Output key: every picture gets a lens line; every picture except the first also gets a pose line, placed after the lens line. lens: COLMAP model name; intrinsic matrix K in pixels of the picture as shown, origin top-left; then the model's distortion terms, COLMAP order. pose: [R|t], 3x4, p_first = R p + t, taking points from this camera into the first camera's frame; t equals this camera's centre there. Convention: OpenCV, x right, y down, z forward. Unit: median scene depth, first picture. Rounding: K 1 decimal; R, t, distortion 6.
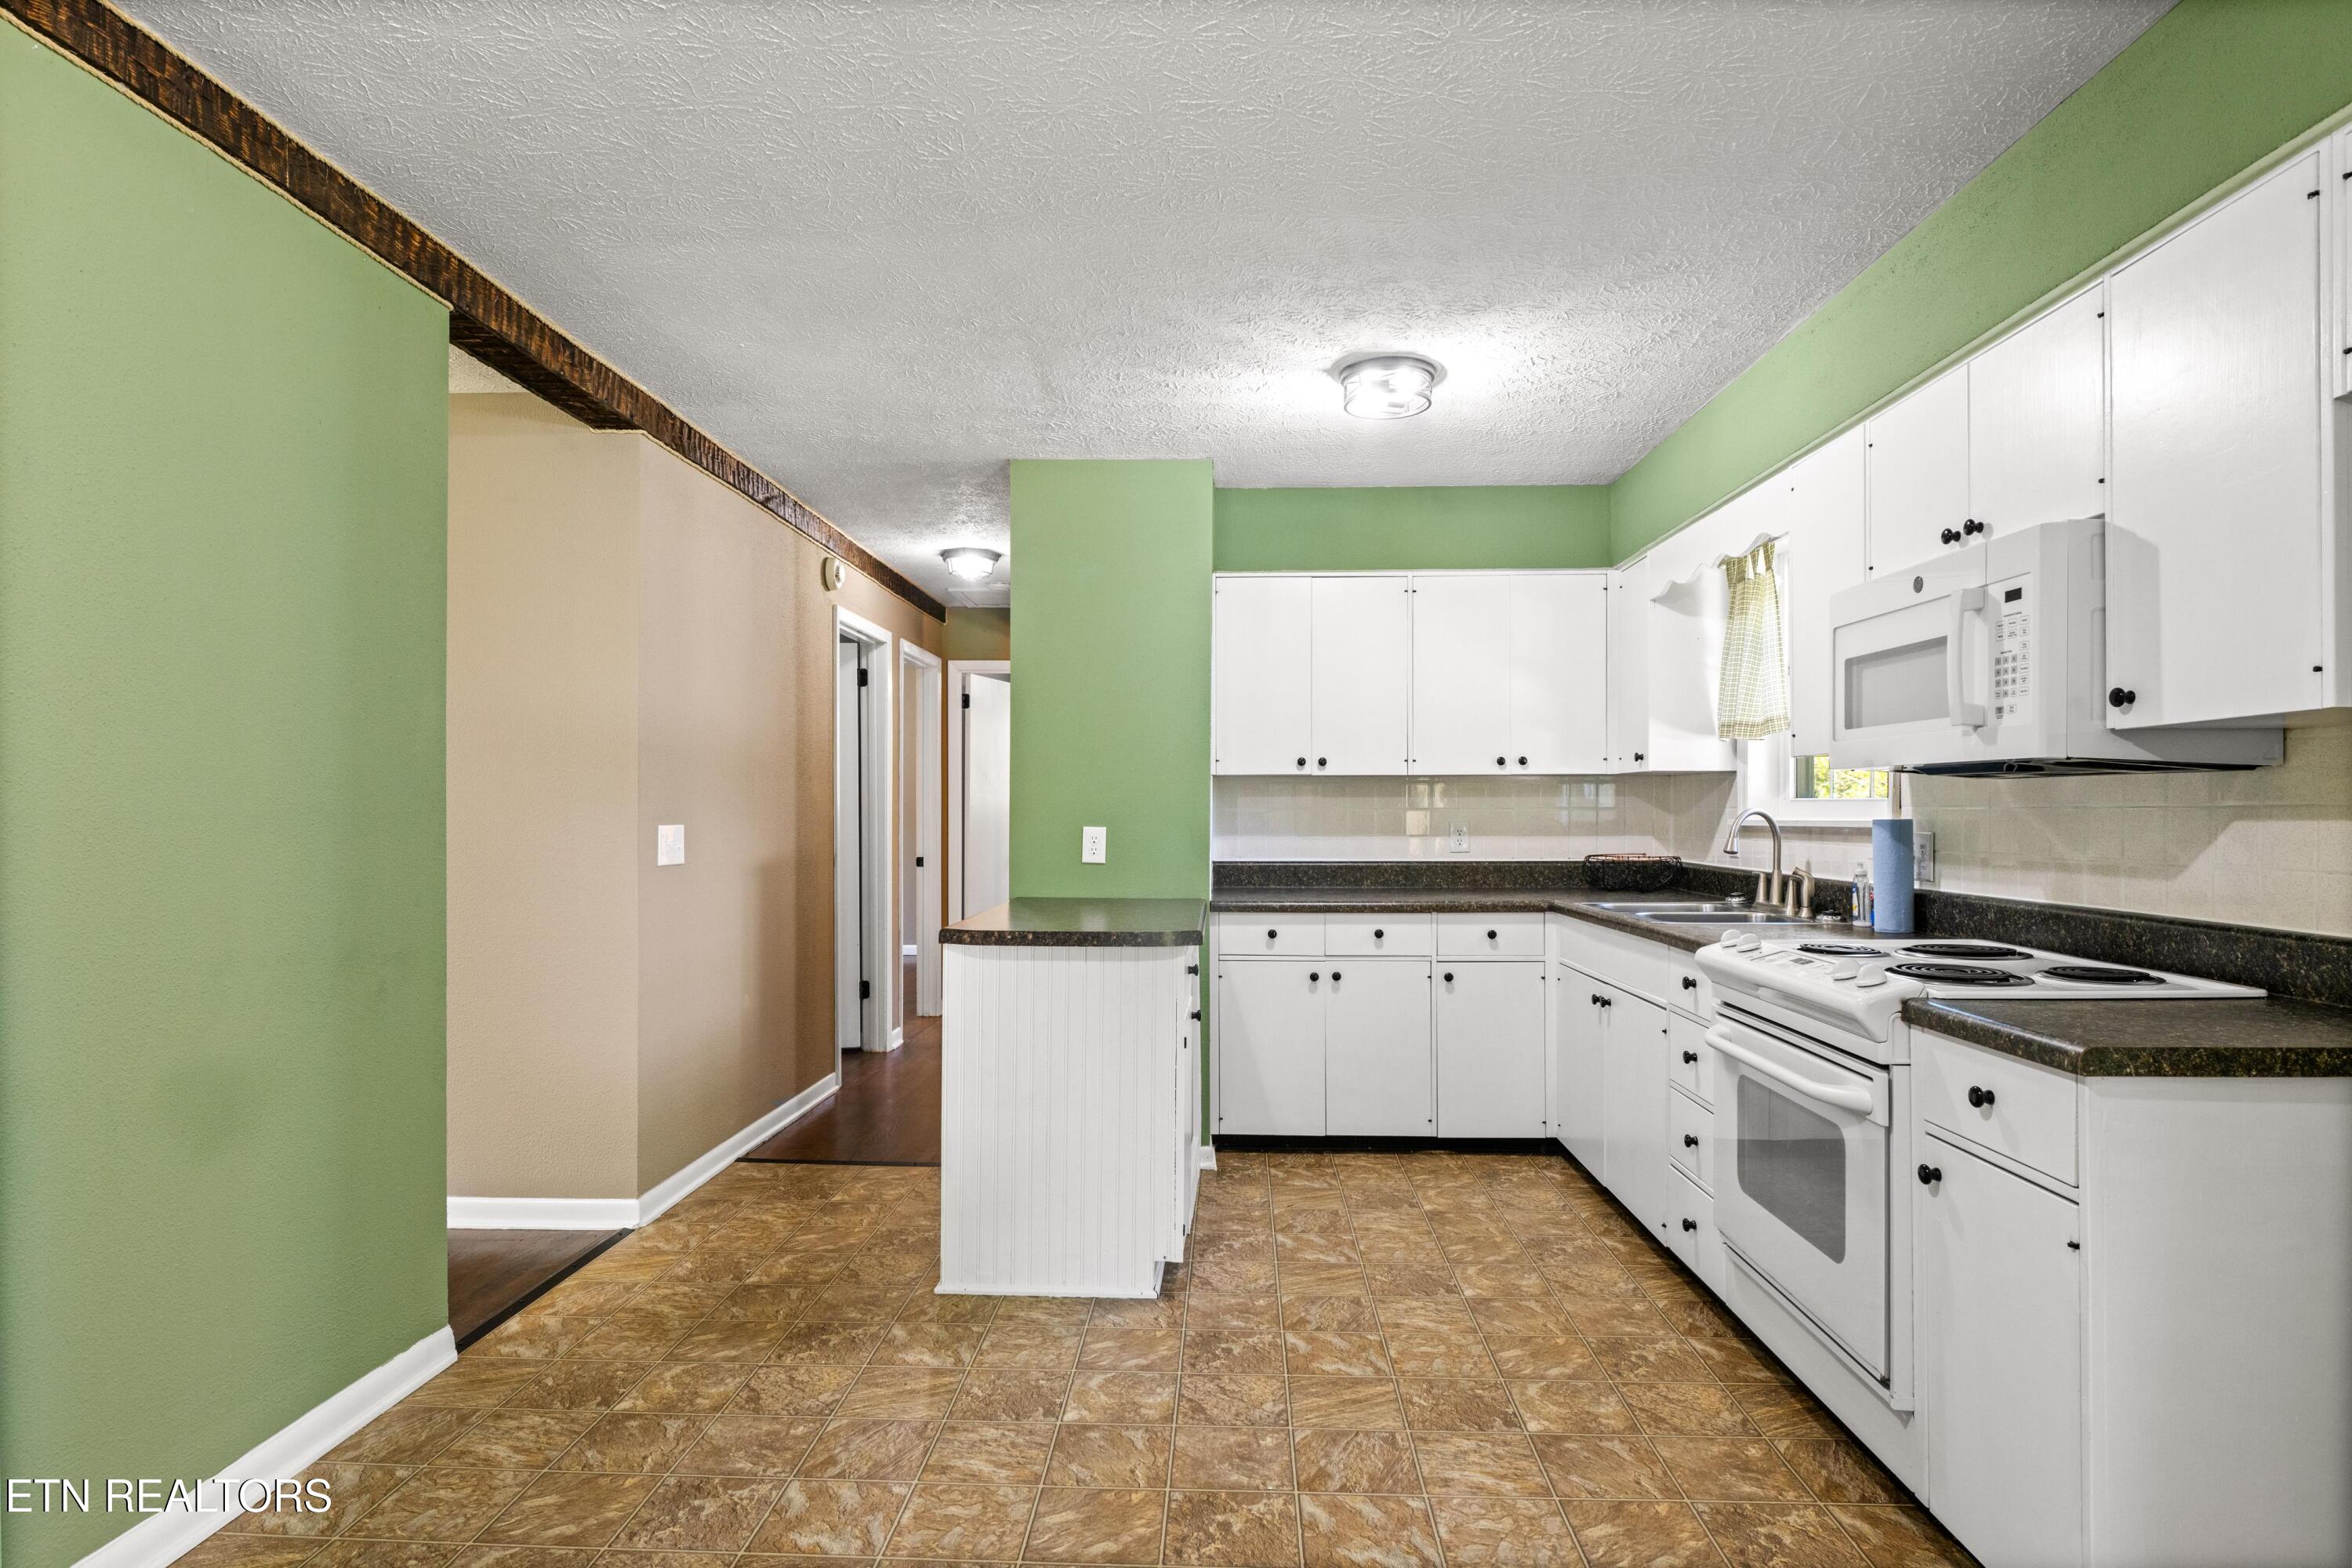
lens RADIAL K [[1255.0, 0, 1172.0], [0, 1255.0, 800.0], [0, 0, 1]] dist [-0.005450, 0.000747]
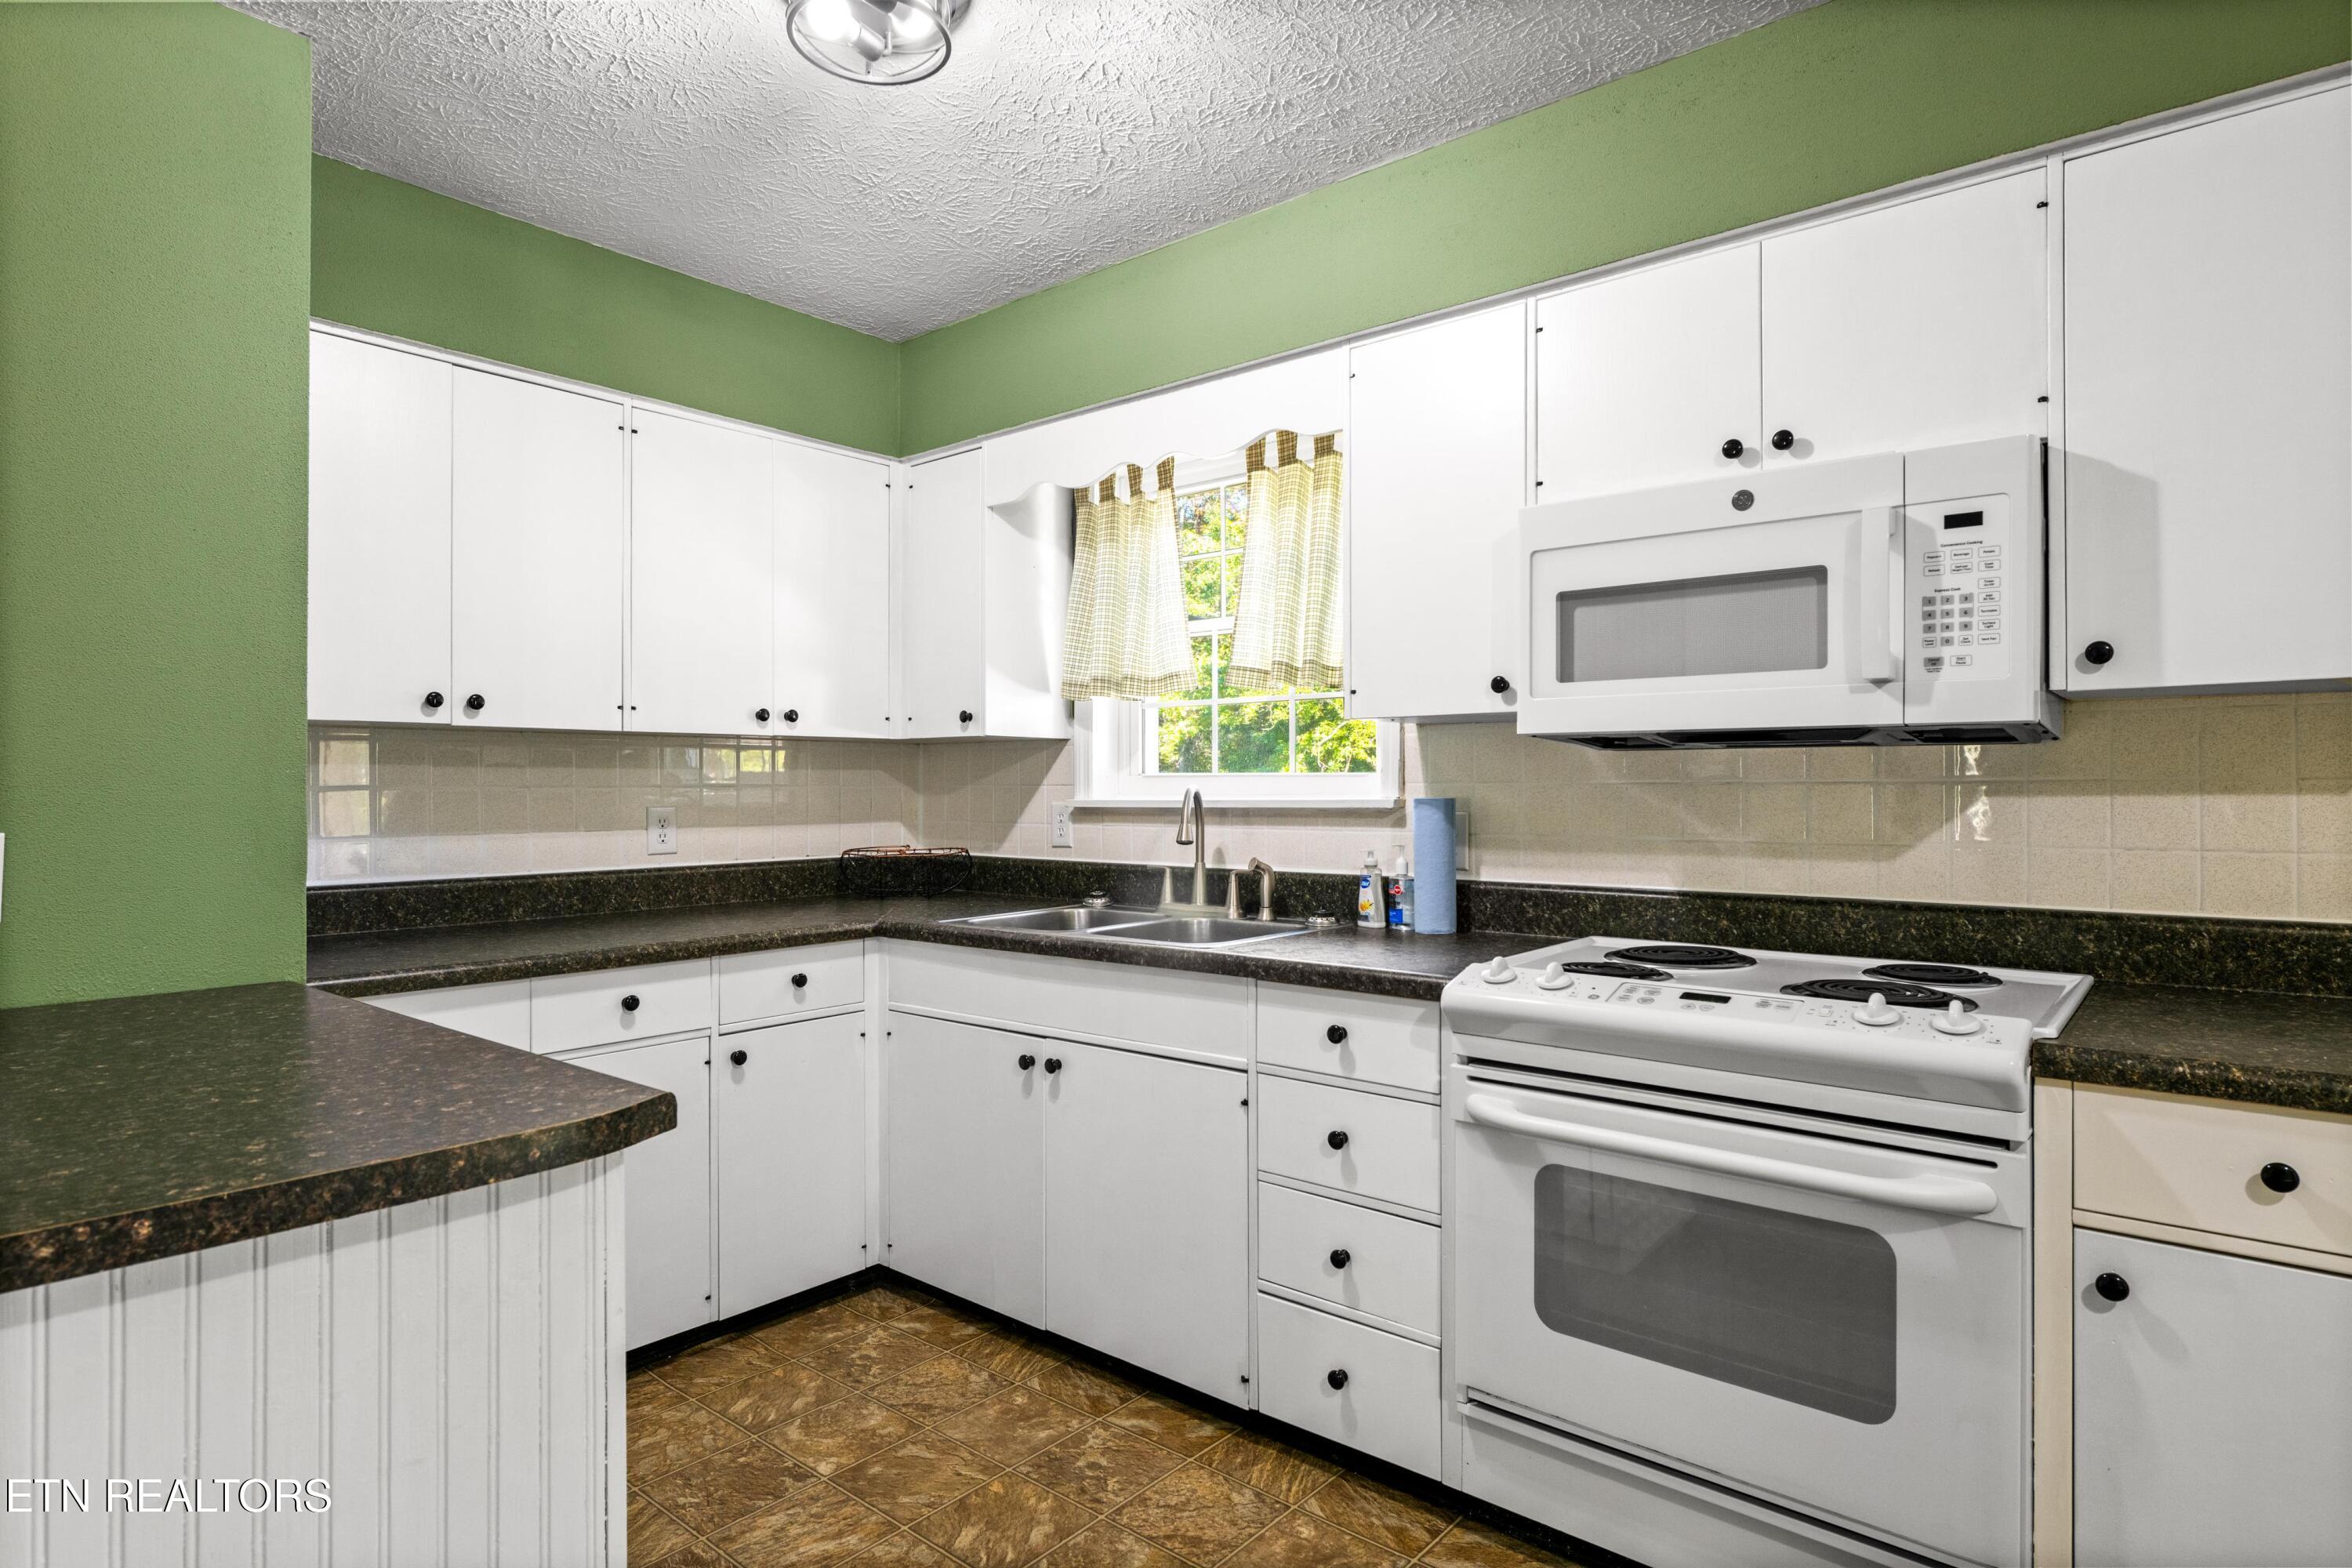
lens RADIAL K [[1255.0, 0, 1175.1], [0, 1255.0, 779.9], [0, 0, 1]] dist [-0.005450, 0.000747]
pose [[0.611601, 0.003987, 0.791156, -0.179119], [-0.004211, 0.999990, -0.001784, 0.005105], [-0.791155, -0.002240, 0.611611, 0.579602]]
